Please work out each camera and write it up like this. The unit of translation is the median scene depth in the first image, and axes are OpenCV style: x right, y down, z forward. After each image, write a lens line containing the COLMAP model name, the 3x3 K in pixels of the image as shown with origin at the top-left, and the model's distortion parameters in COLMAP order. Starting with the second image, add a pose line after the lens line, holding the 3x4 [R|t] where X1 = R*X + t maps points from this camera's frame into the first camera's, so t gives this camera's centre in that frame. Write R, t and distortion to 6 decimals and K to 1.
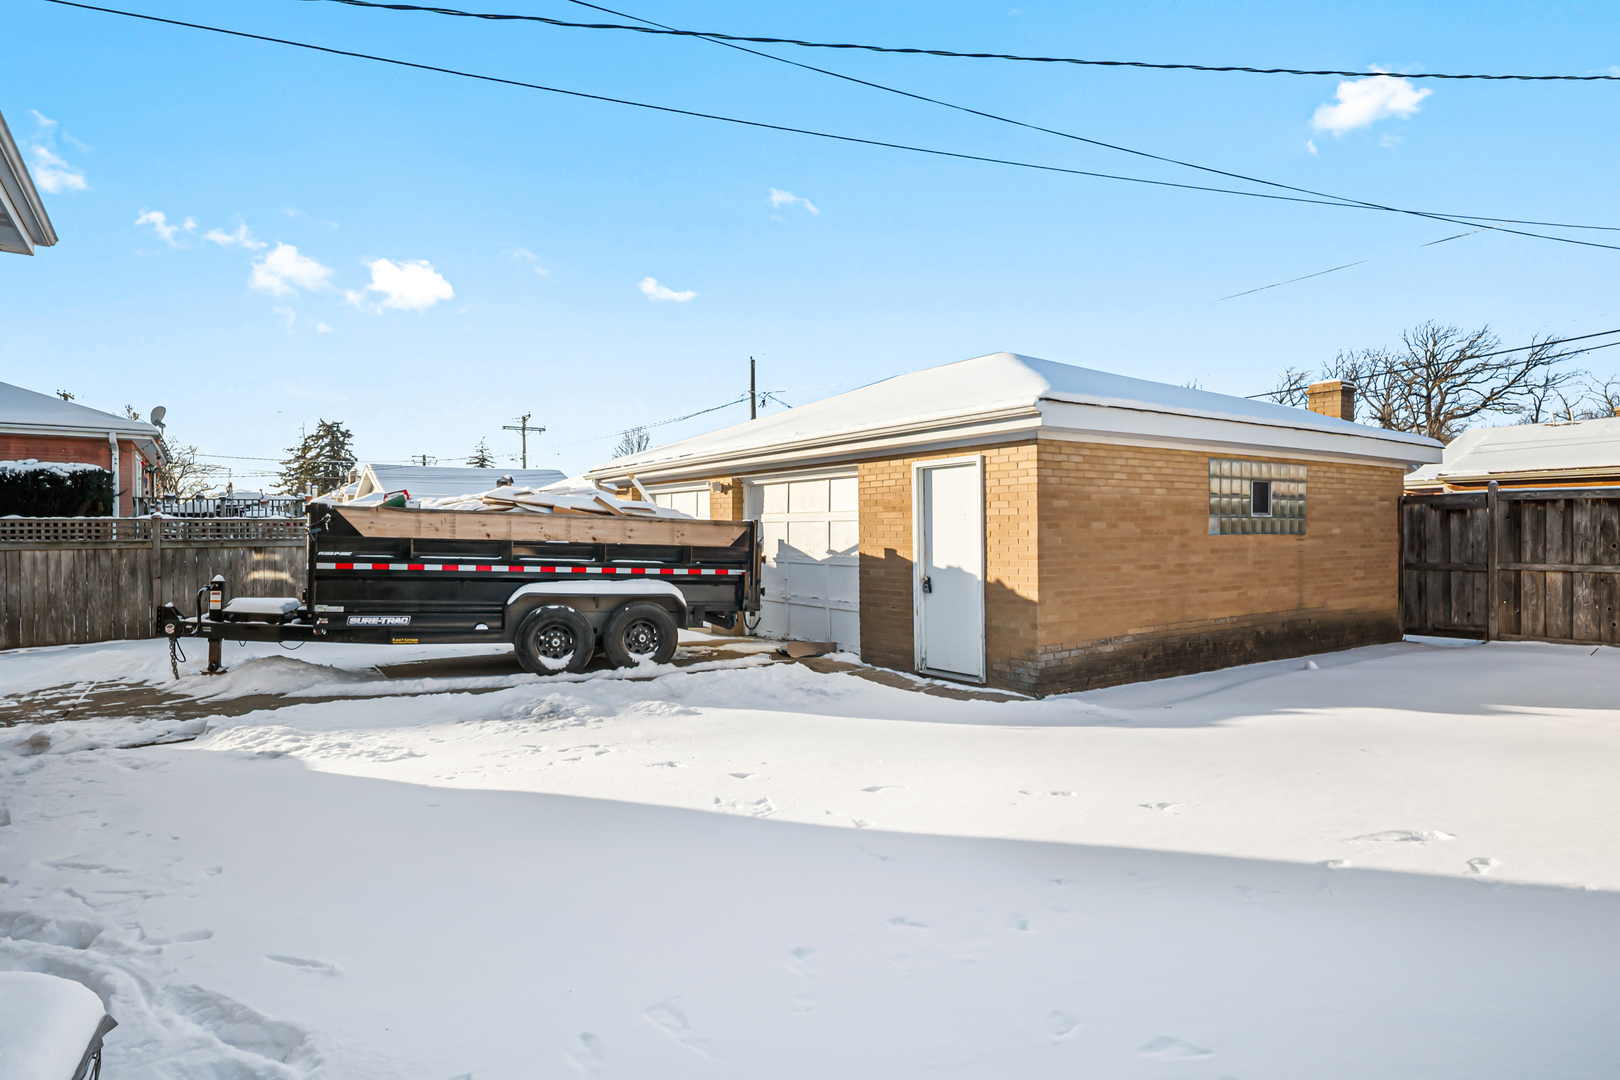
lens RADIAL K [[869.4, 0, 811.4], [0, 869.4, 527.3], [0, 0, 1]] dist [0.001094, -0.000188]
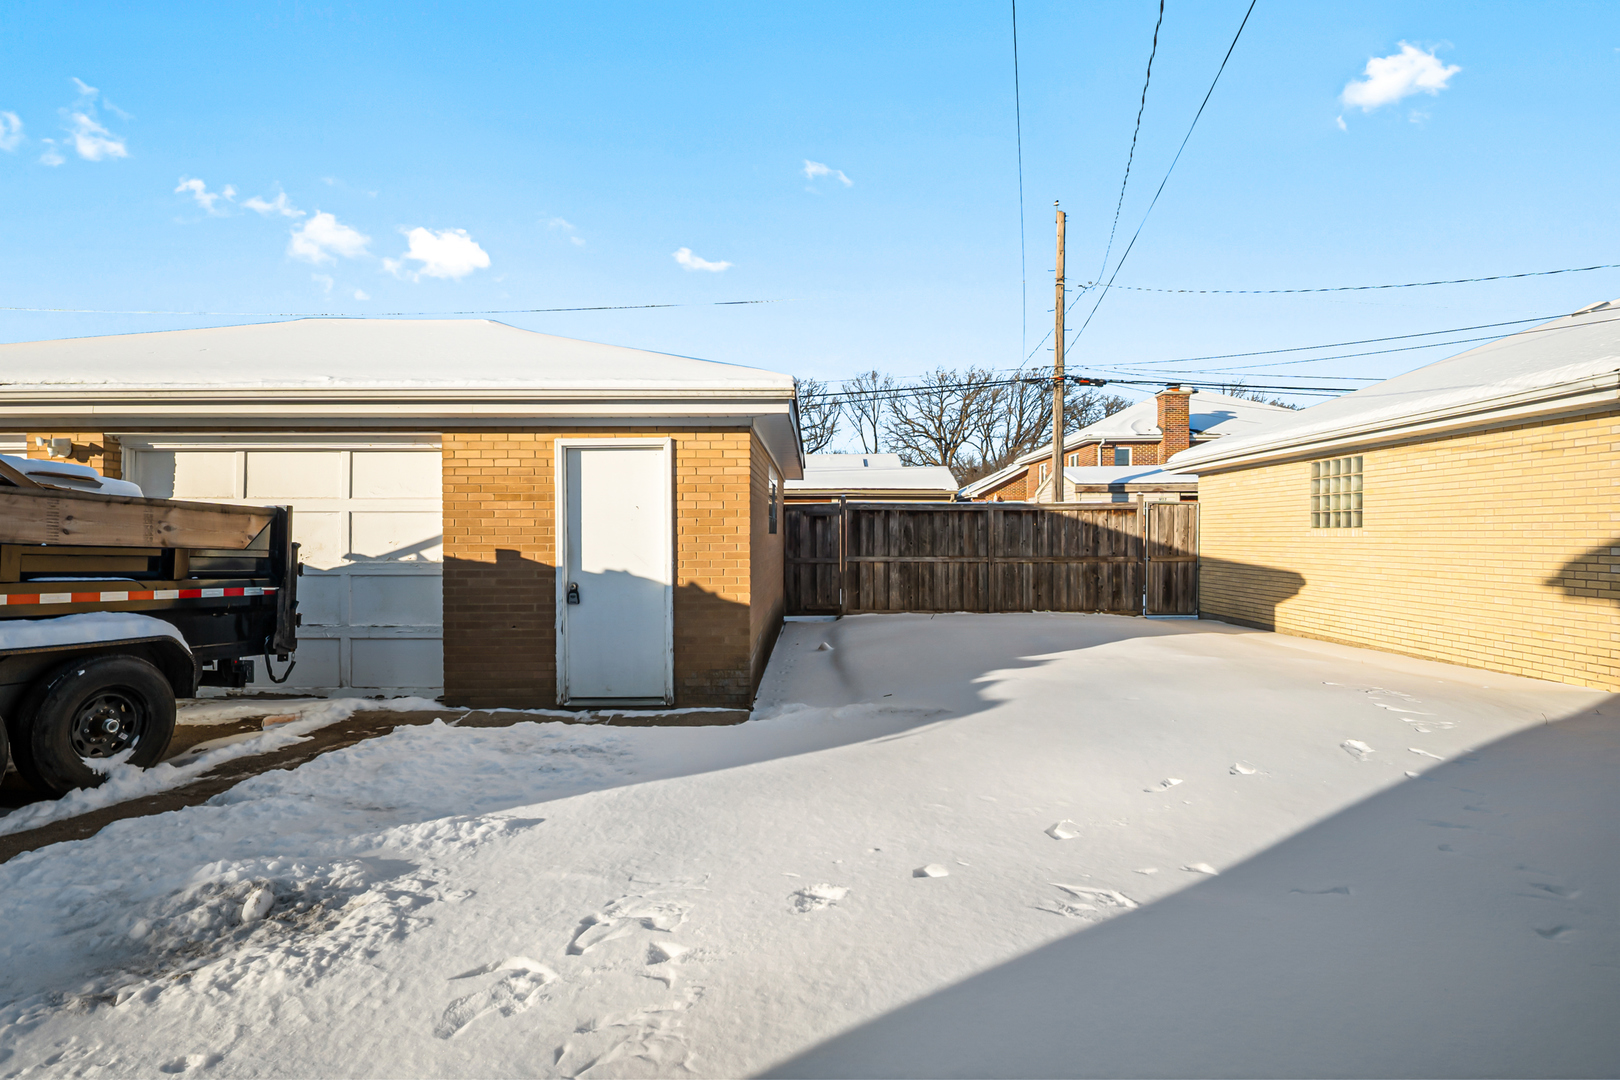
lens RADIAL K [[840.6, 0, 810.4], [0, 840.6, 542.2], [0, 0, 1]] dist [-0.002982, -0.001556]
pose [[0.578593, -0.002510, 0.815612, -0.353984], [-0.007033, 0.999943, 0.008067, 0.010334], [-0.815586, -0.010403, 0.578542, 0.361164]]
